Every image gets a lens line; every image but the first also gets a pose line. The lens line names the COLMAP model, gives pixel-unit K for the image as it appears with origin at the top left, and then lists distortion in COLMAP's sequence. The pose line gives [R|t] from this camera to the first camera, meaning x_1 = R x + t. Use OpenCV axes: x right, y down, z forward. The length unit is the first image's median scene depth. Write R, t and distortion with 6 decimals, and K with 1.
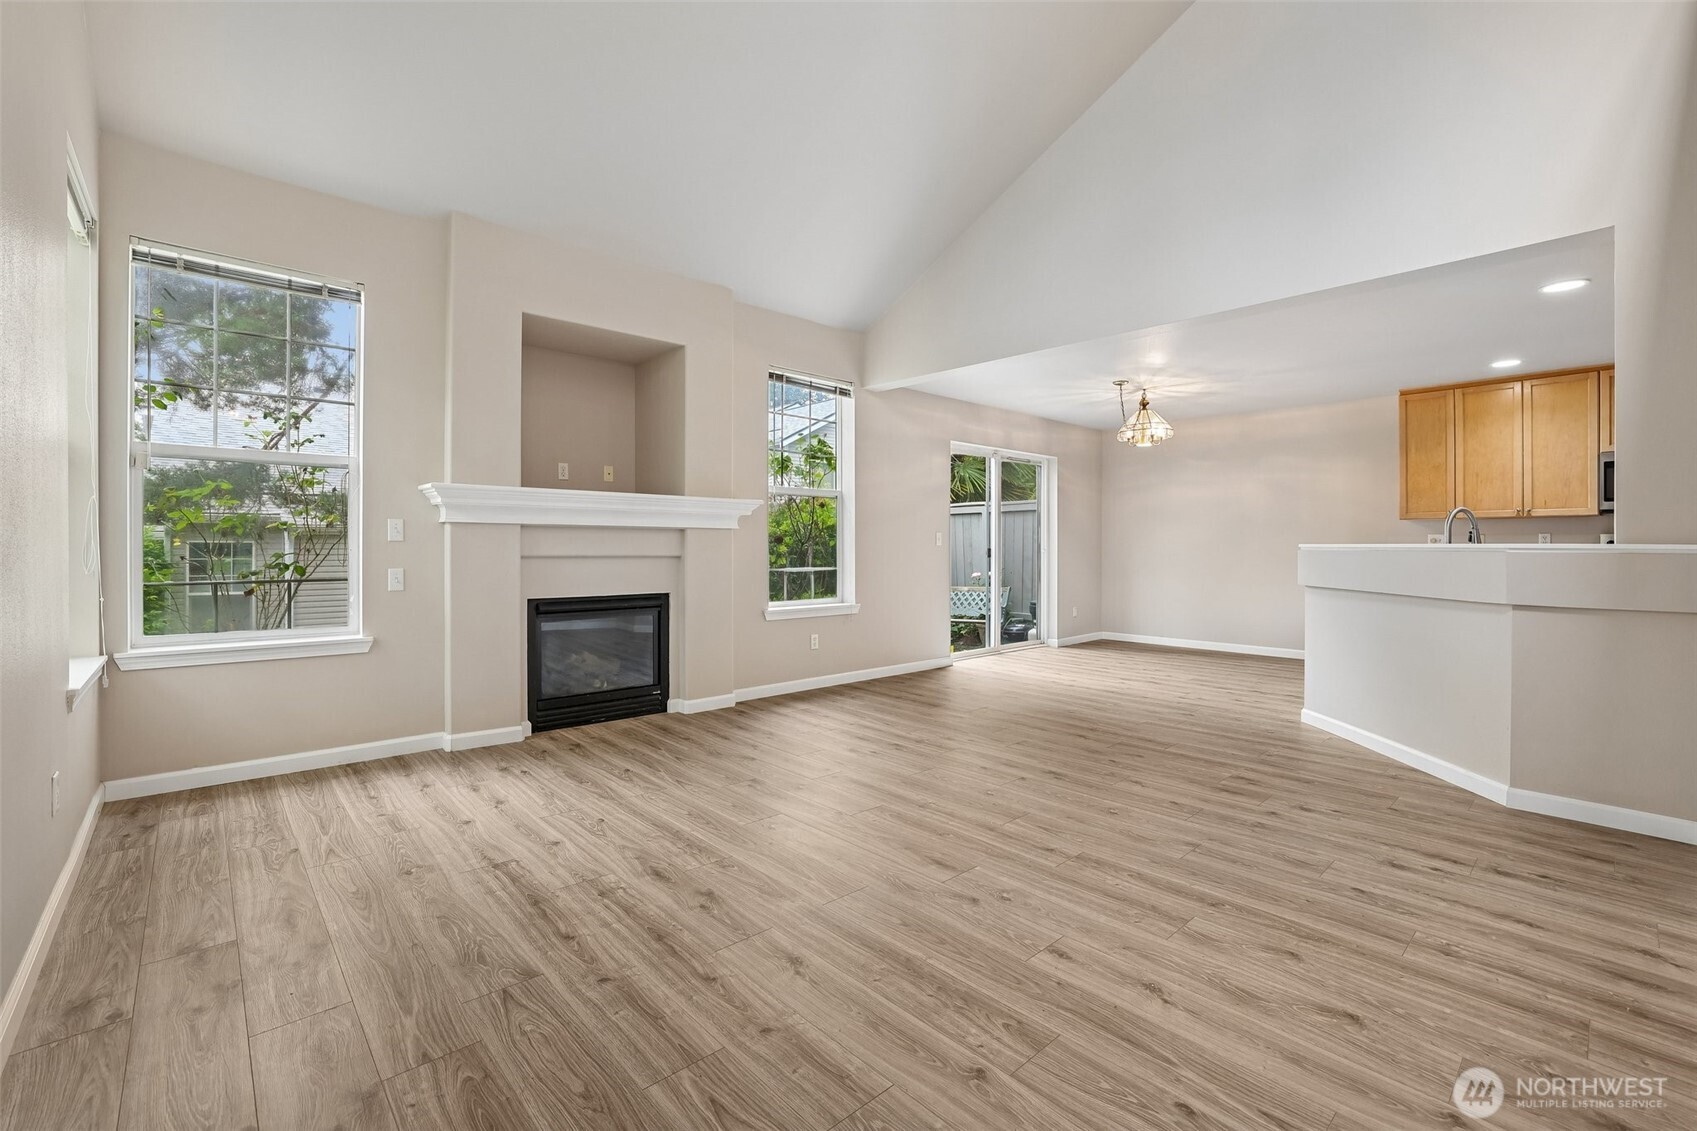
lens RADIAL K [[723.6, 0, 848.7], [0, 723.6, 547.7], [0, 0, 1]] dist [-0.026548, 0.000207]
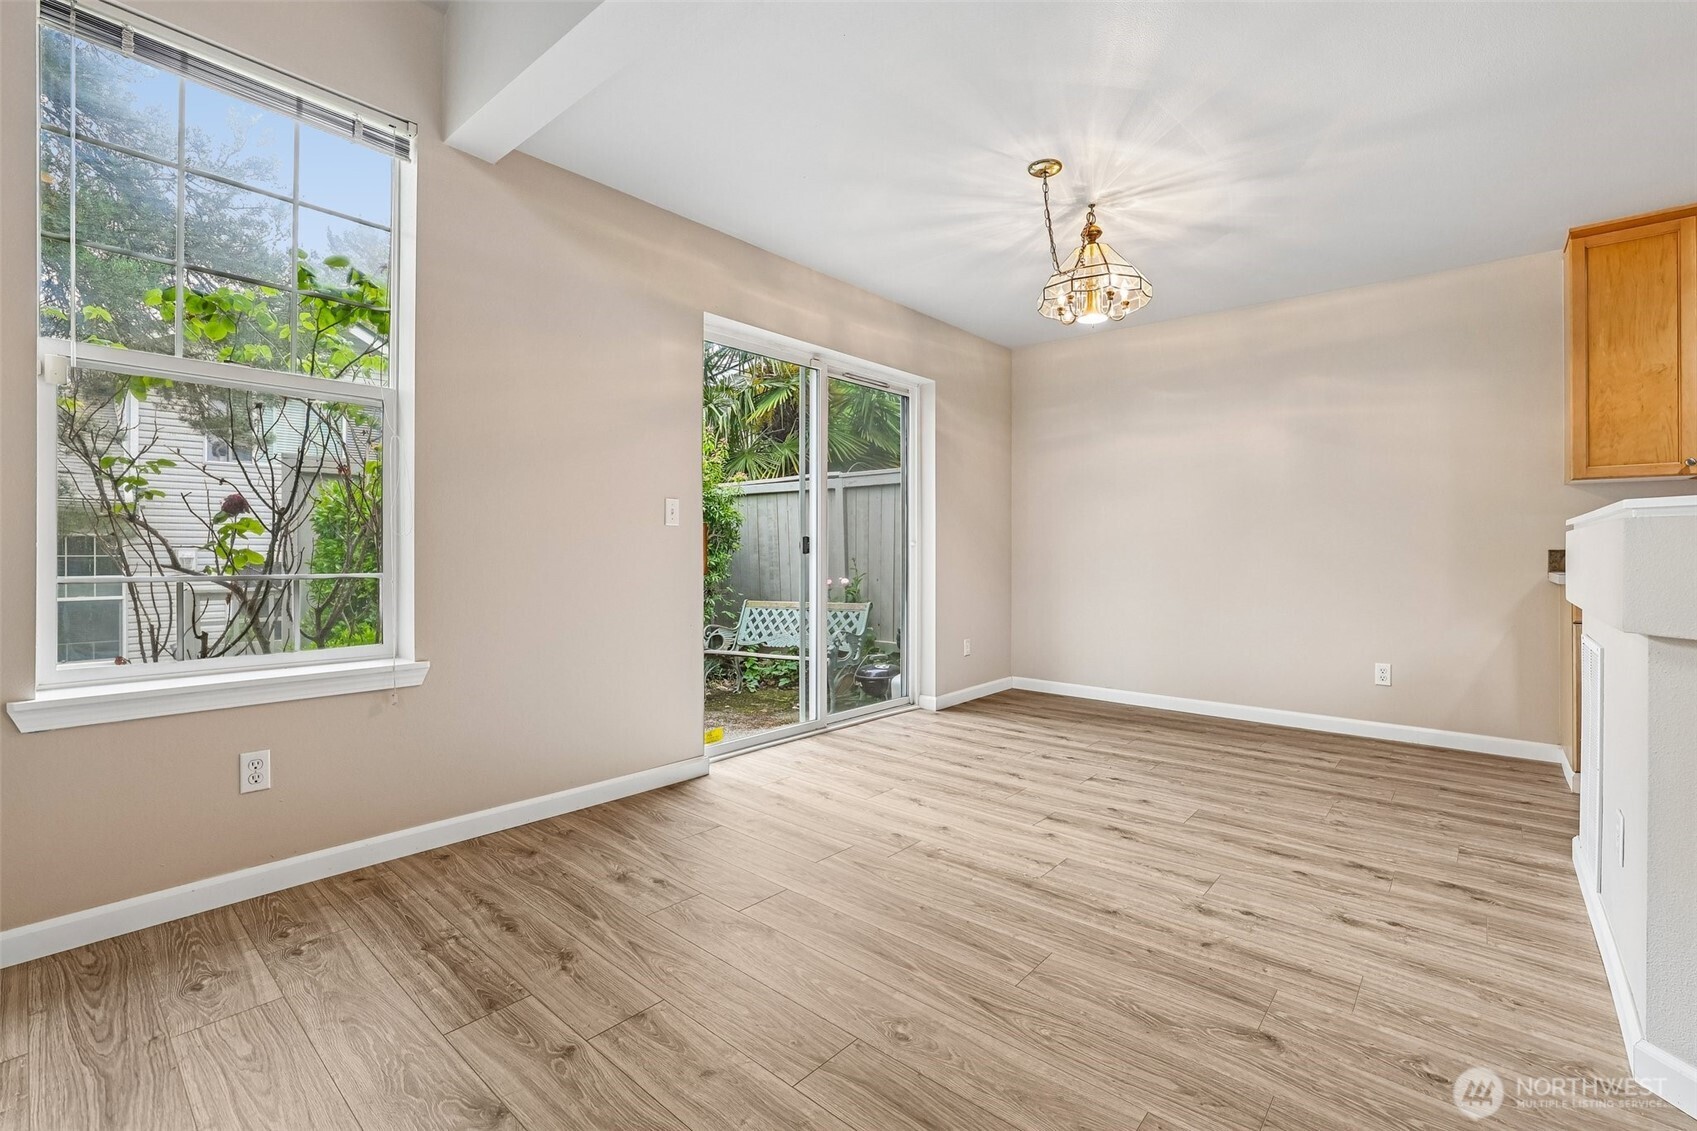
lens RADIAL K [[745.5, 0, 853.6], [0, 745.5, 552.0], [0, 0, 1]] dist [-0.044914, 0.018371]
pose [[0.992864, 0.003782, 0.119189, 0.283979], [-0.003821, 0.999993, 0.000098, 0.020463], [-0.119188, -0.000553, 0.992872, 0.773782]]
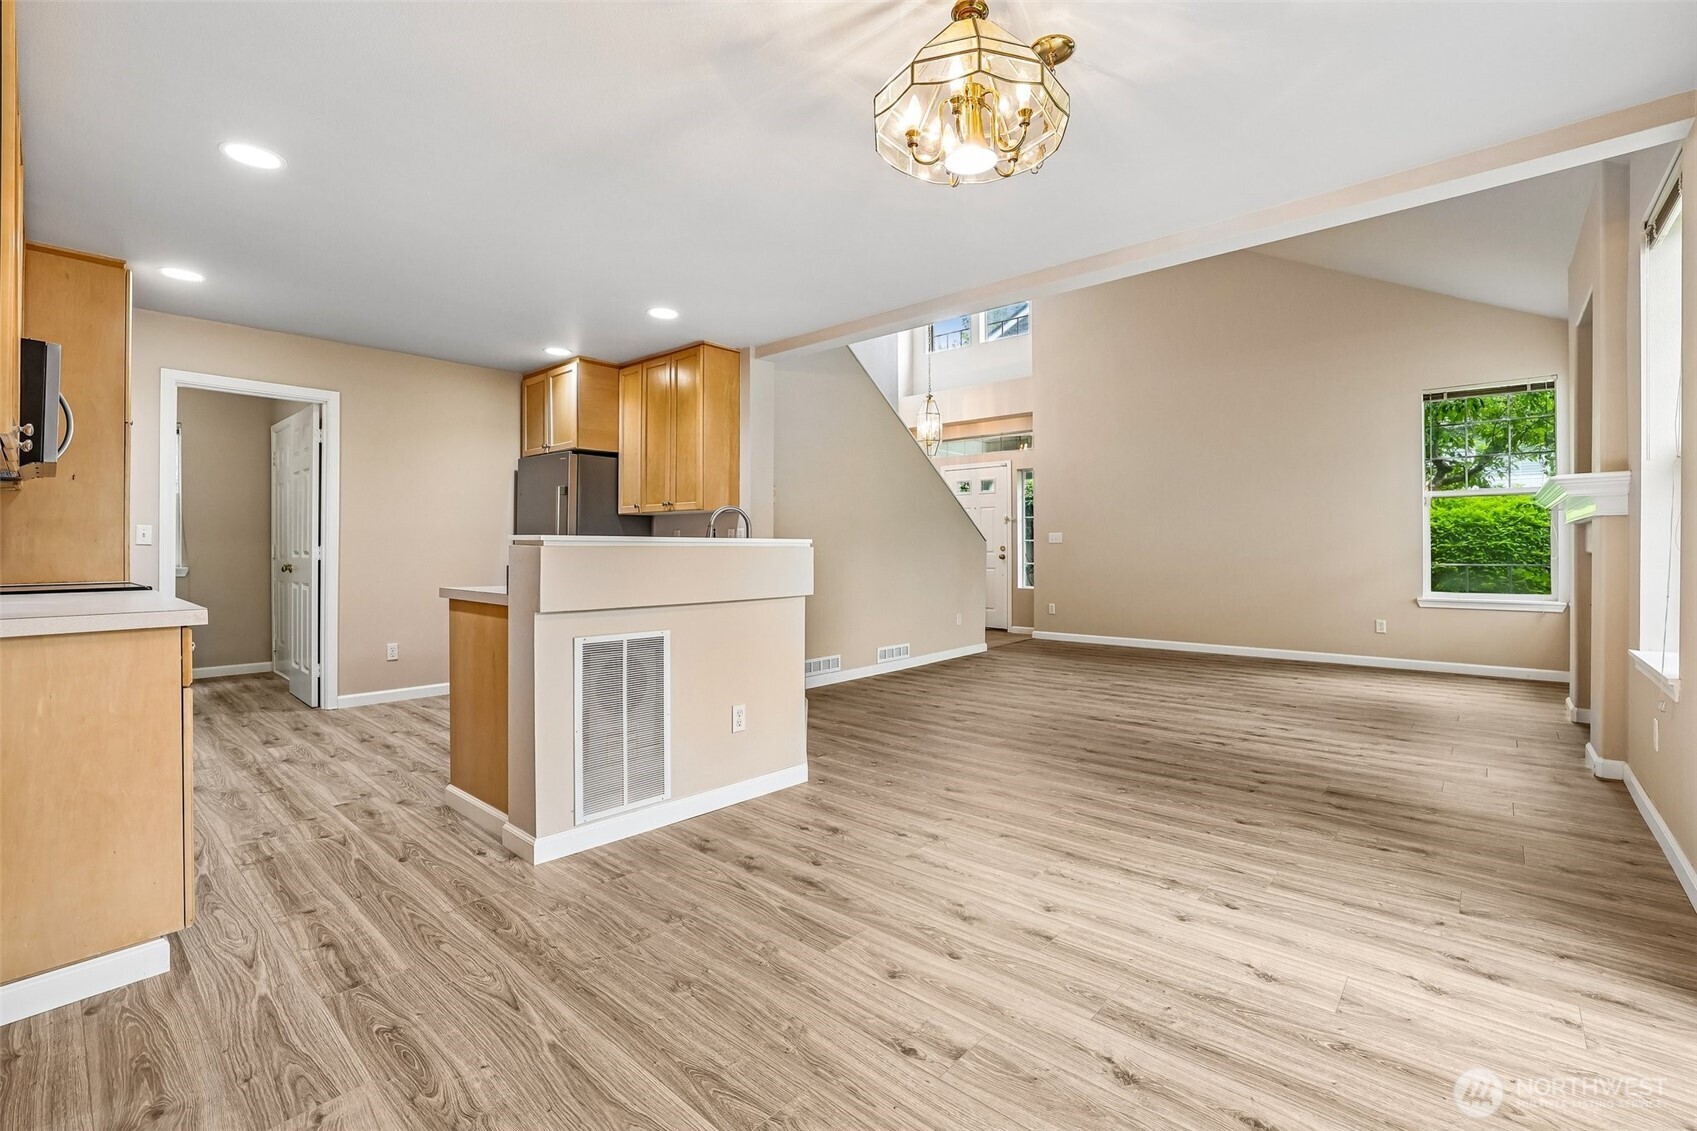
lens RADIAL K [[745.5, 0, 853.6], [0, 745.5, 552.0], [0, 0, 1]] dist [-0.044914, 0.018371]
pose [[-0.993925, 0.001738, -0.110045, 0.744387], [0.001100, 0.999982, 0.005857, 0.003437], [0.110054, 0.005700, -0.993909, 1.940680]]
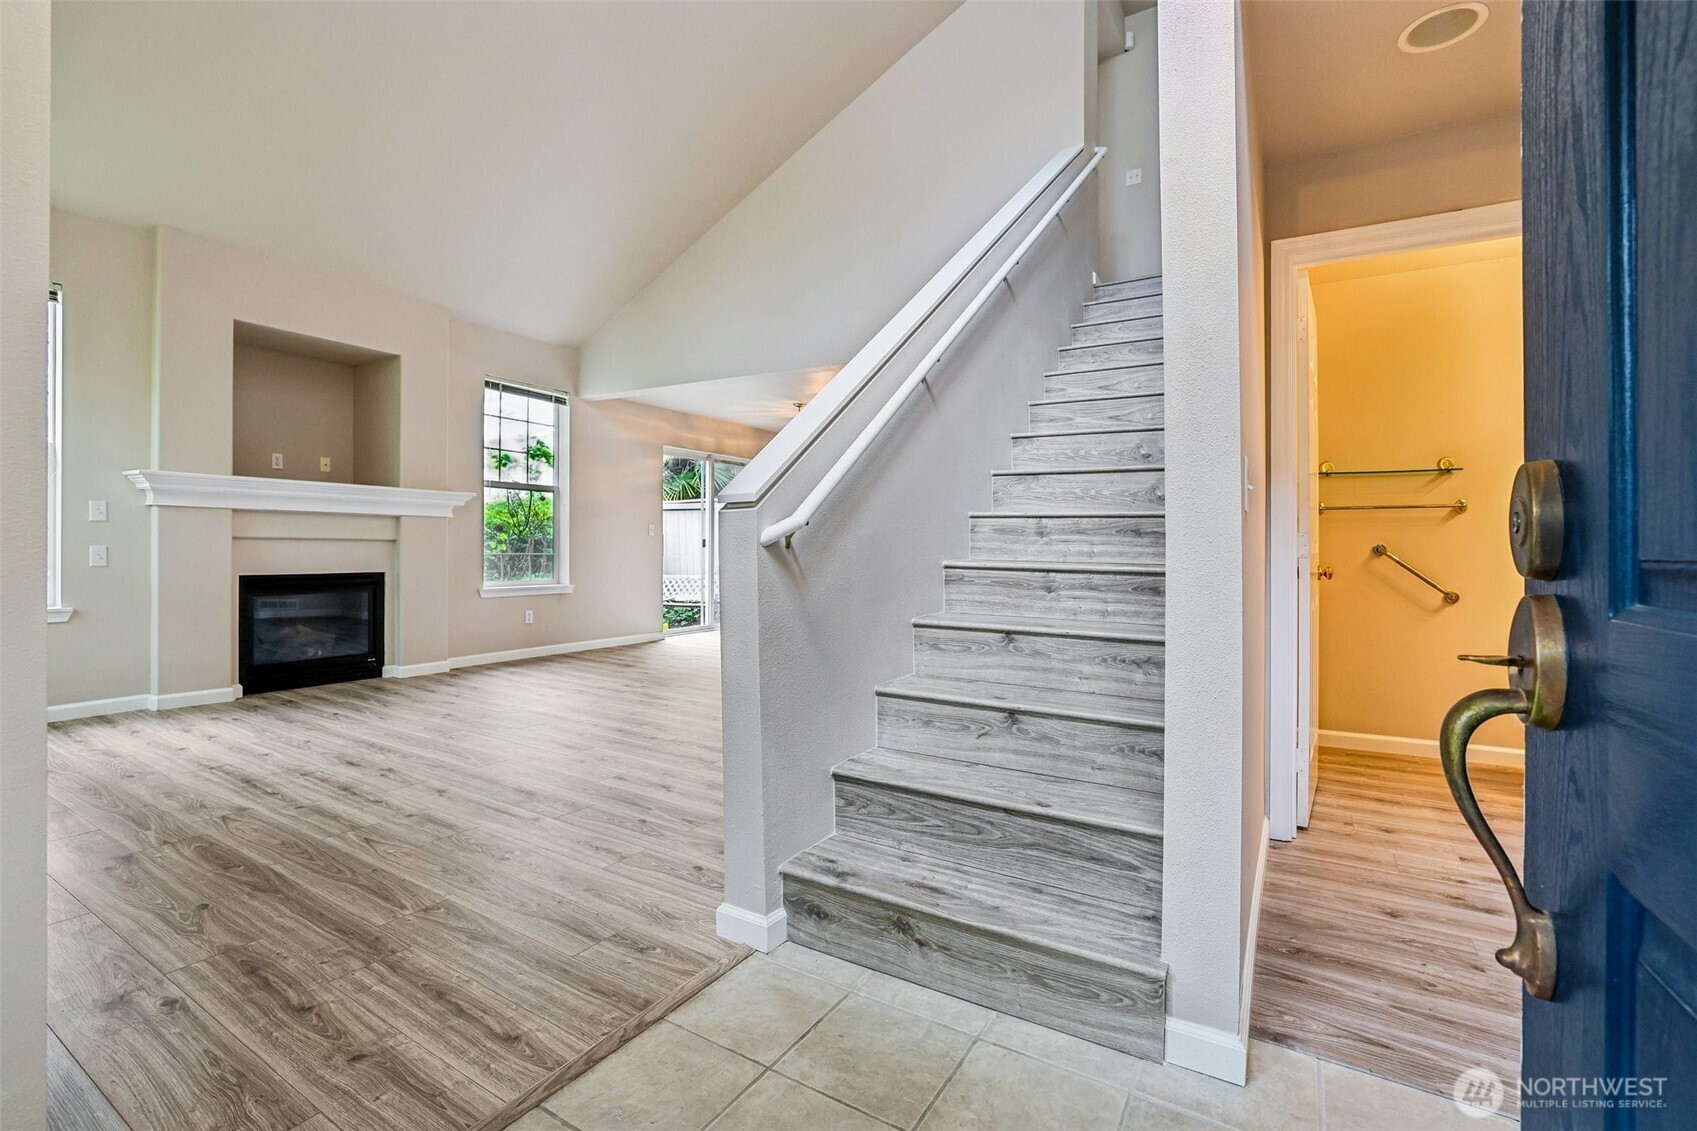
lens RADIAL K [[745.5, 0, 853.6], [0, 745.5, 552.0], [0, 0, 1]] dist [-0.044914, 0.018371]
pose [[0.959530, 0.008657, 0.281475, 0.153900], [-0.011771, 0.999887, 0.009376, 0.013188], [-0.281362, -0.012310, 0.959523, -0.361437]]
